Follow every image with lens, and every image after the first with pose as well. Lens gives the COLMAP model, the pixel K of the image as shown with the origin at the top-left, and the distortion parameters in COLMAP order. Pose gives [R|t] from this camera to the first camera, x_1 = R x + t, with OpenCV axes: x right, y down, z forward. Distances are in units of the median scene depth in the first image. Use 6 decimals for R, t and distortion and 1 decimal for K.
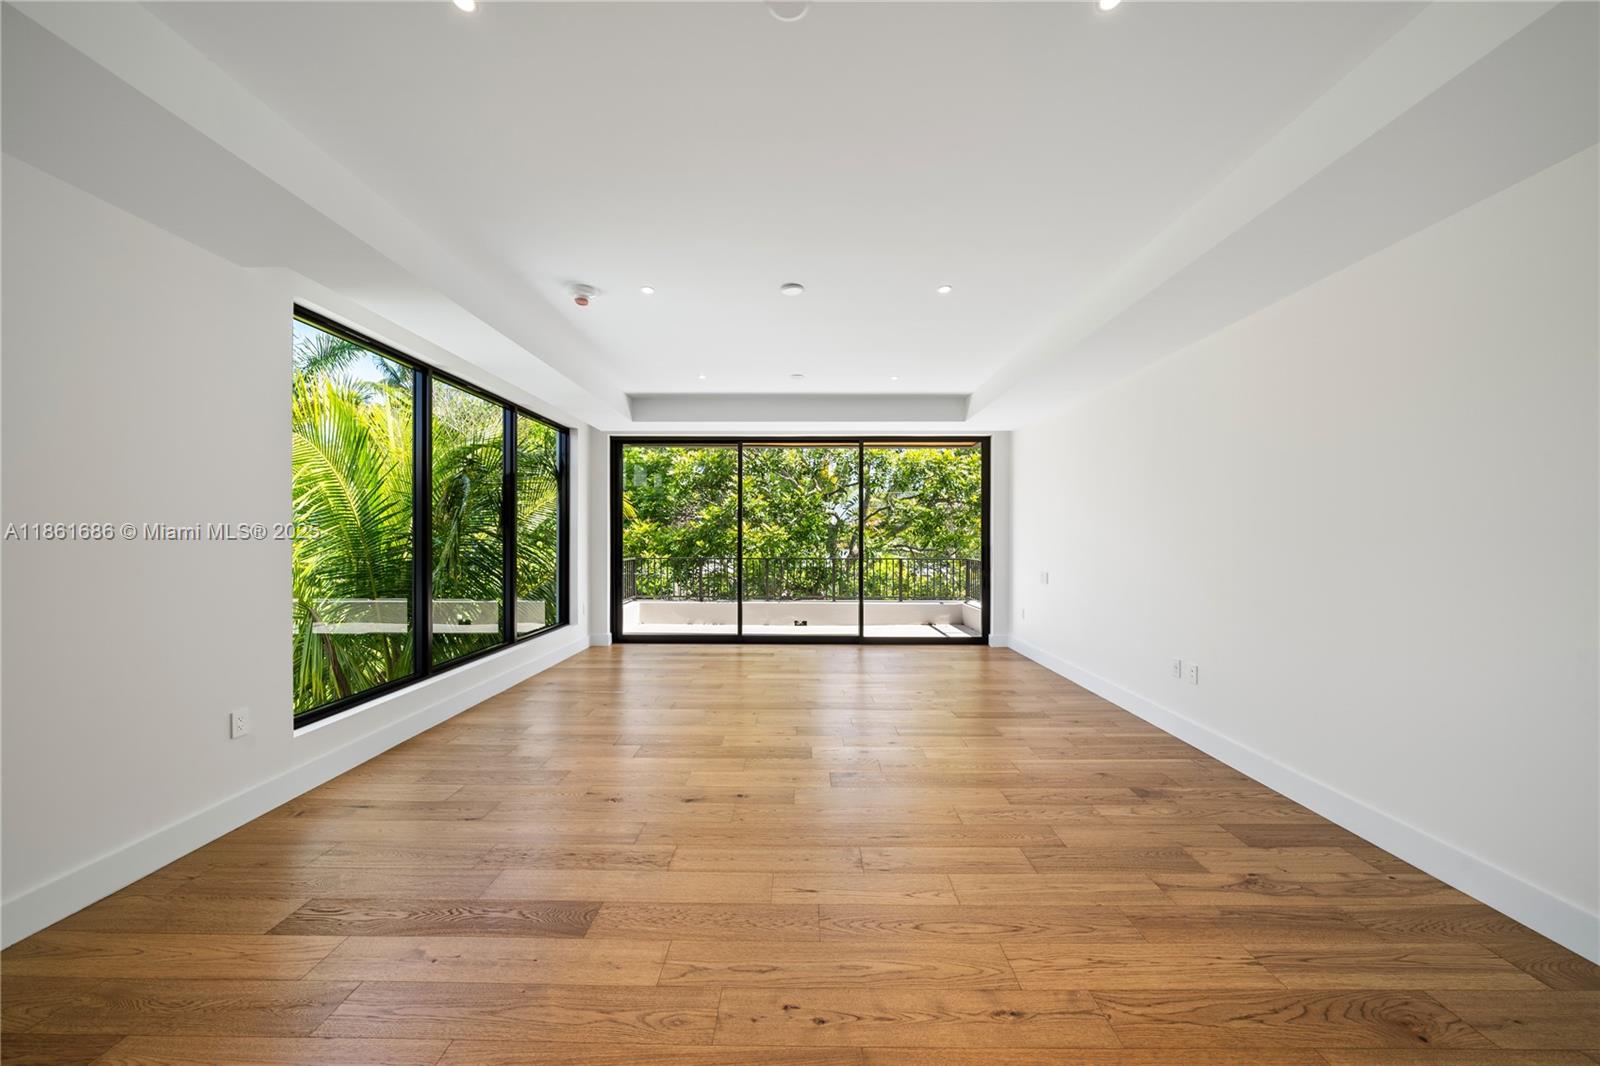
lens RADIAL K [[568.3, 0, 798.1], [0, 568.3, 538.4], [0, 0, 1]] dist [-0.001398, -0.001745]
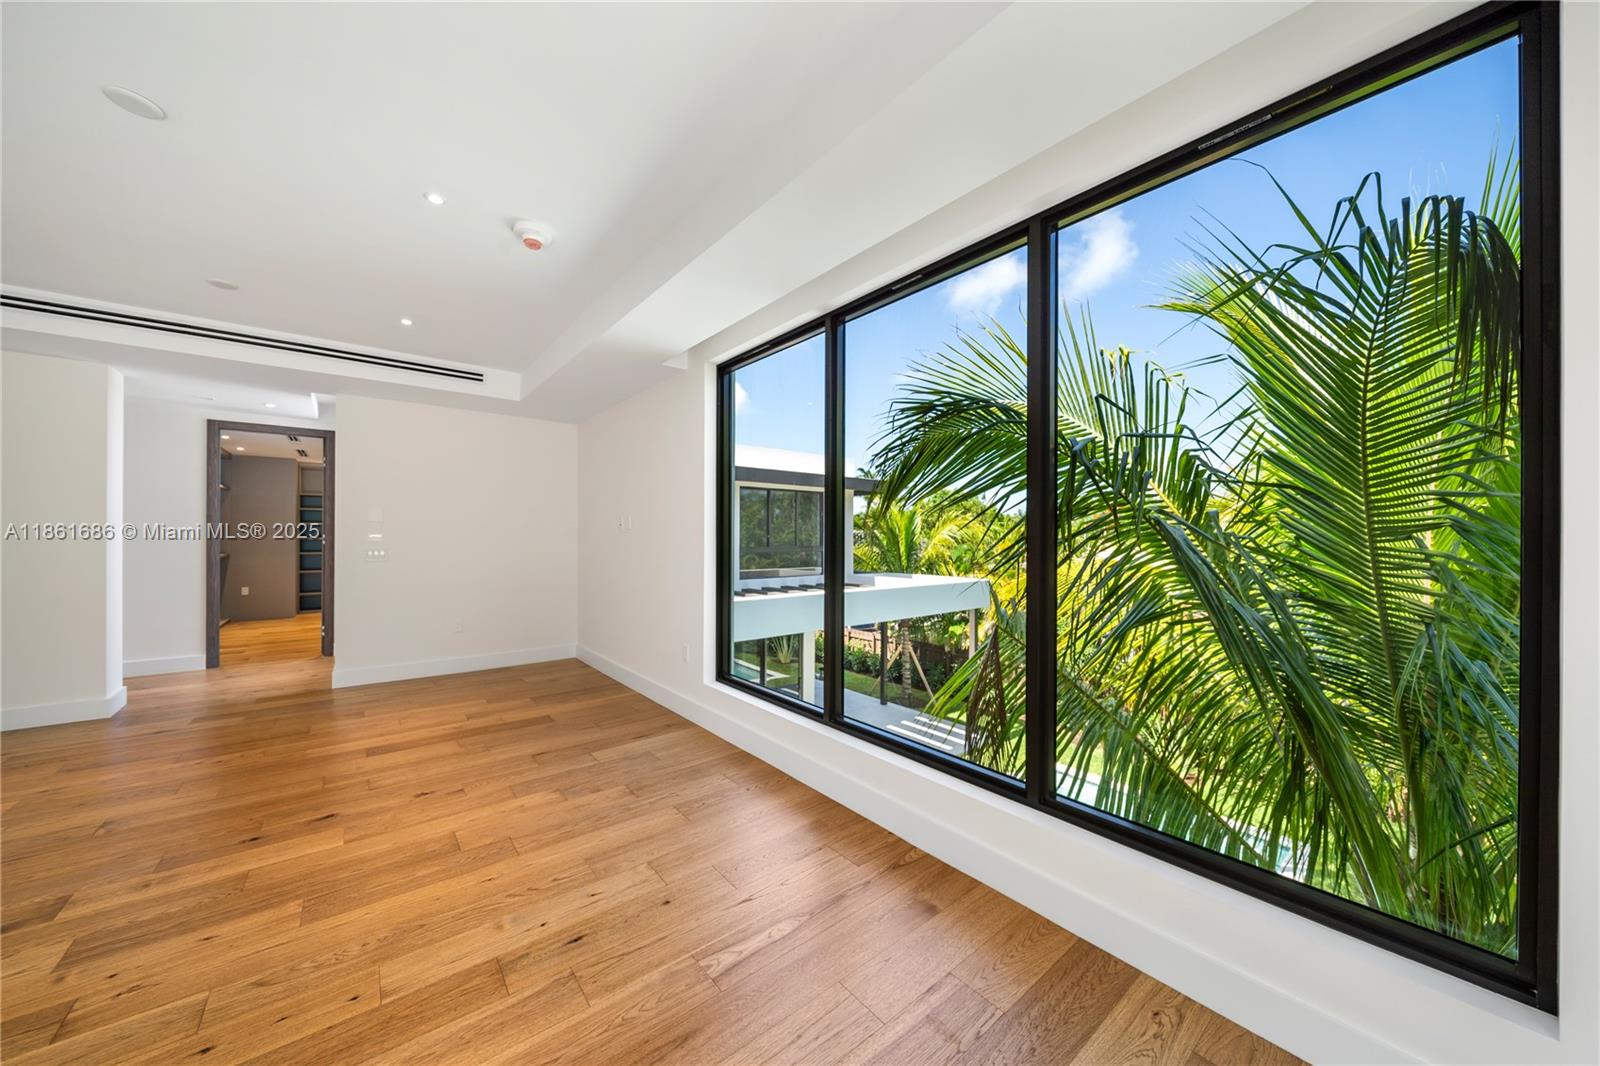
lens RADIAL K [[552.3, 0, 790.4], [0, 552.3, 540.0], [0, 0, 1]] dist [-0.000559, -0.001947]
pose [[-0.774252, -0.005823, -0.632850, -0.132252], [-0.012755, 0.999898, 0.006403, -0.003311], [0.632749, 0.013030, -0.774248, 1.387247]]
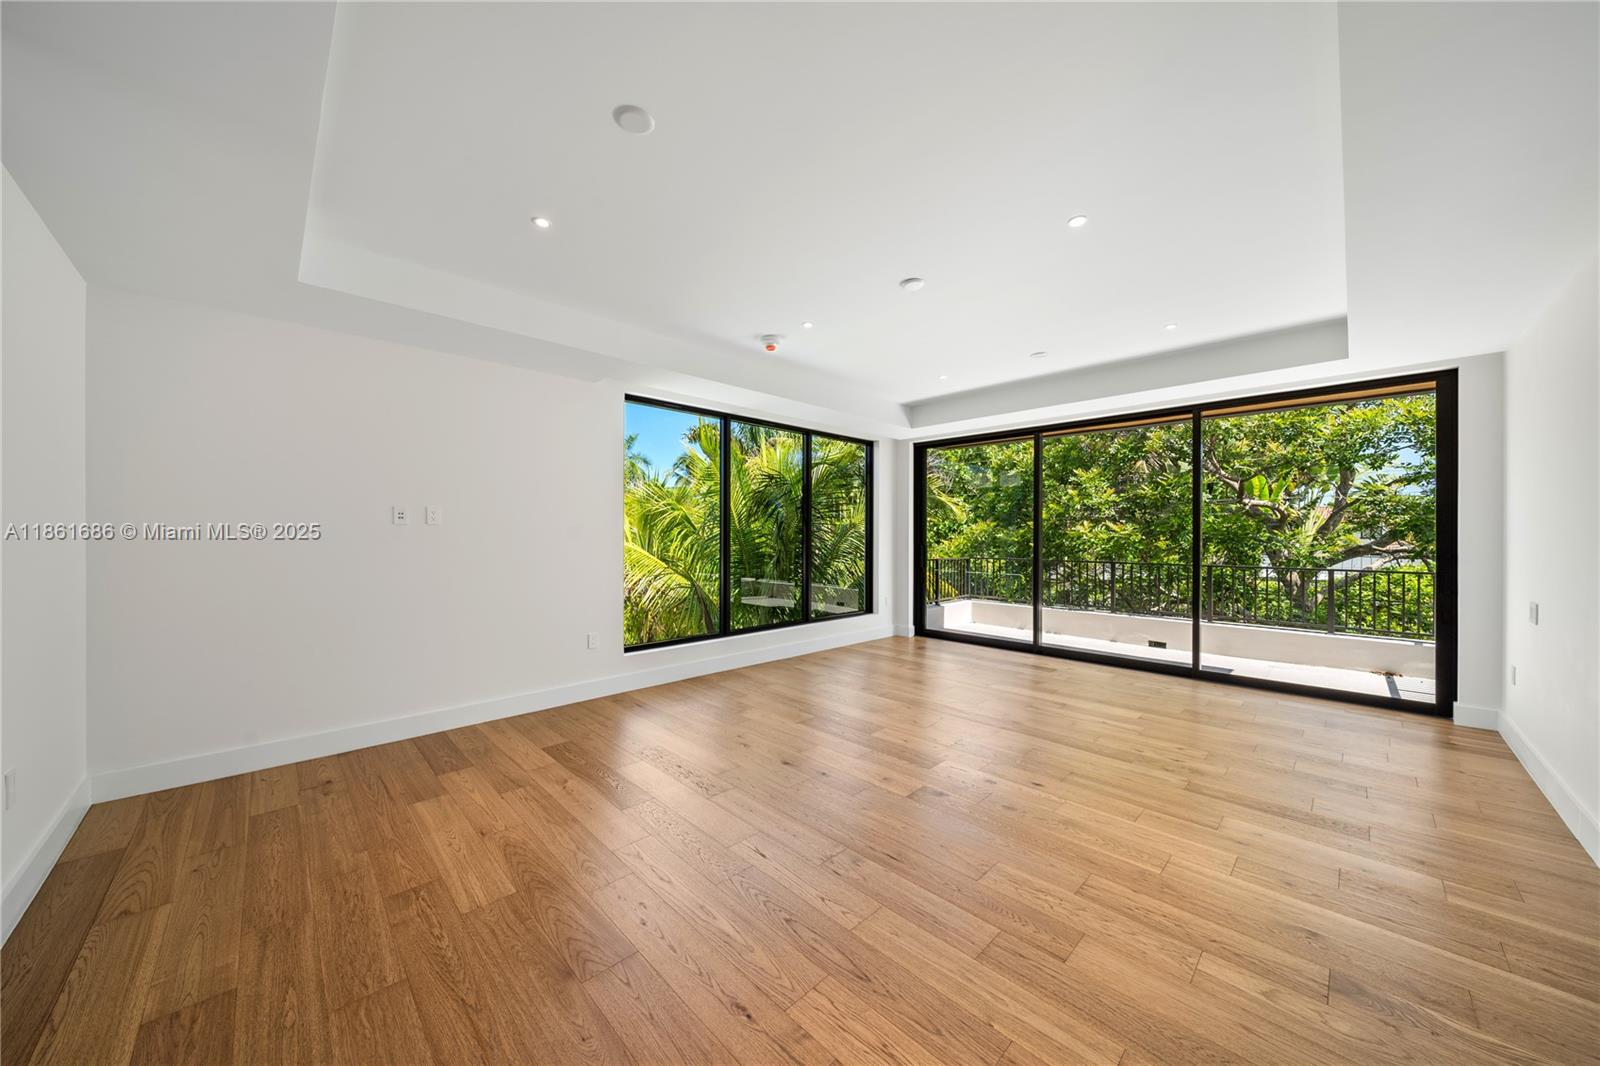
lens RADIAL K [[555.7, 0, 772.6], [0, 555.7, 534.8], [0, 0, 1]] dist [-0.003222, -0.000315]
pose [[0.686596, 0.000435, -0.727039, 0.388038], [-0.005461, 0.999975, -0.004559, 0.000241], [0.727019, 0.007101, 0.686581, 0.125318]]
